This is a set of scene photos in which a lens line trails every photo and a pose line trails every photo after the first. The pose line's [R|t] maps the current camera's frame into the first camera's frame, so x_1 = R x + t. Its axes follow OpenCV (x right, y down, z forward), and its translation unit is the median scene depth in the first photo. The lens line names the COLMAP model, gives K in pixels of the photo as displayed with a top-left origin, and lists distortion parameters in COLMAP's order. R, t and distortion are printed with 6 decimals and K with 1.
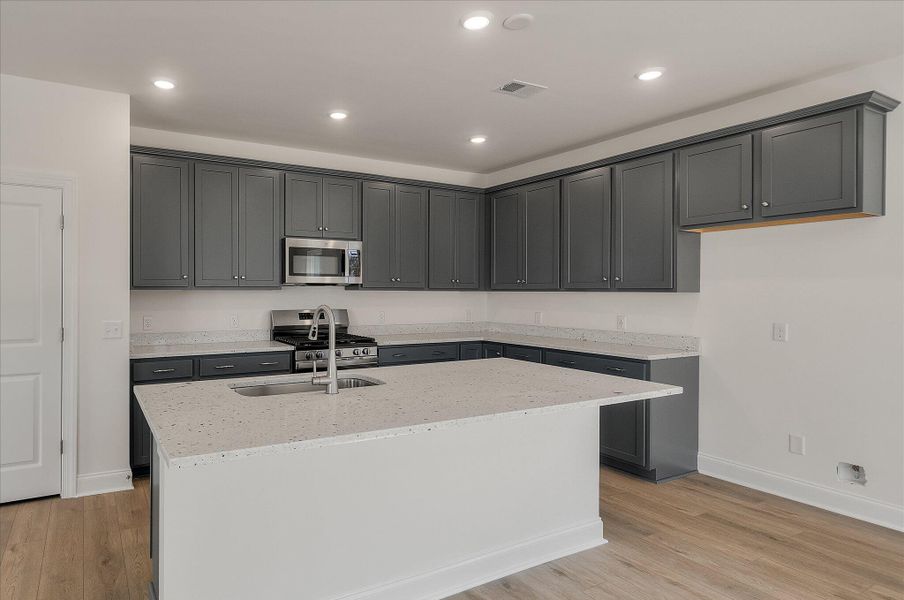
lens RADIAL K [[497.8, 0, 334.9], [0, 497.8, 293.6], [0, 0, 1]] dist [-0.002504, -0.000825]
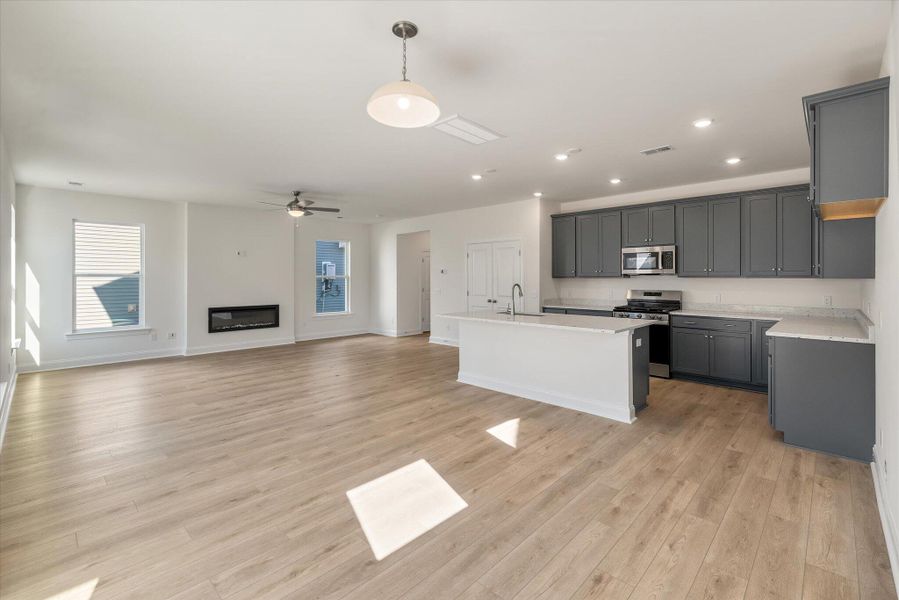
lens RADIAL K [[397.3, 0, 467.8], [0, 397.3, 280.6], [0, 0, 1]] dist [-0.004705, 0.000204]
pose [[0.360816, 0.003705, -0.932630, 1.079340], [-0.003284, 0.999991, 0.002703, 0.000463], [0.932631, 0.002087, 0.360825, -0.019177]]
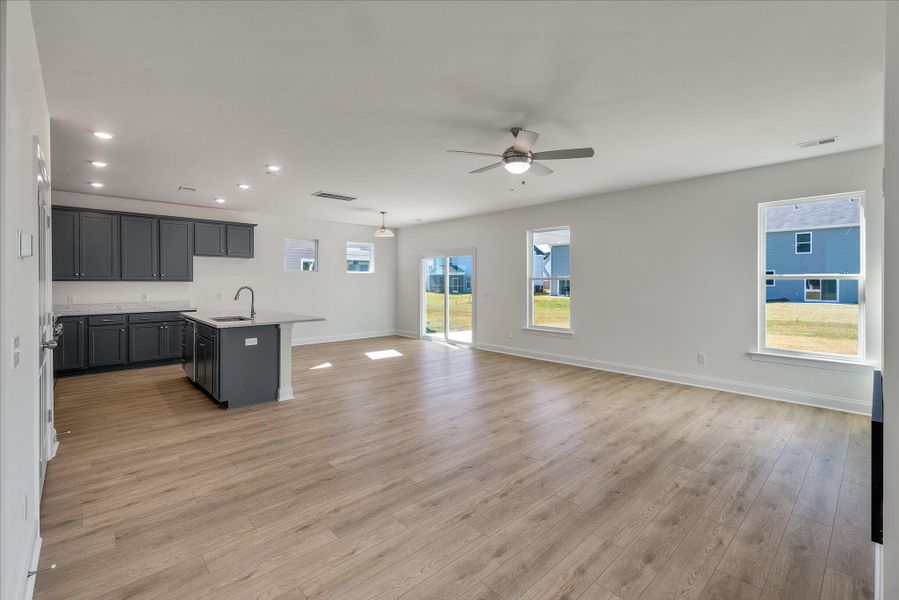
lens RADIAL K [[397.3, 0, 467.8], [0, 397.3, 280.6], [0, 0, 1]] dist [-0.004705, 0.000204]
pose [[-0.302985, 0.000509, 0.952995, -1.383972], [0.003874, 0.999992, 0.000697, -0.003139], [-0.952988, 0.003903, -0.302984, 0.288404]]
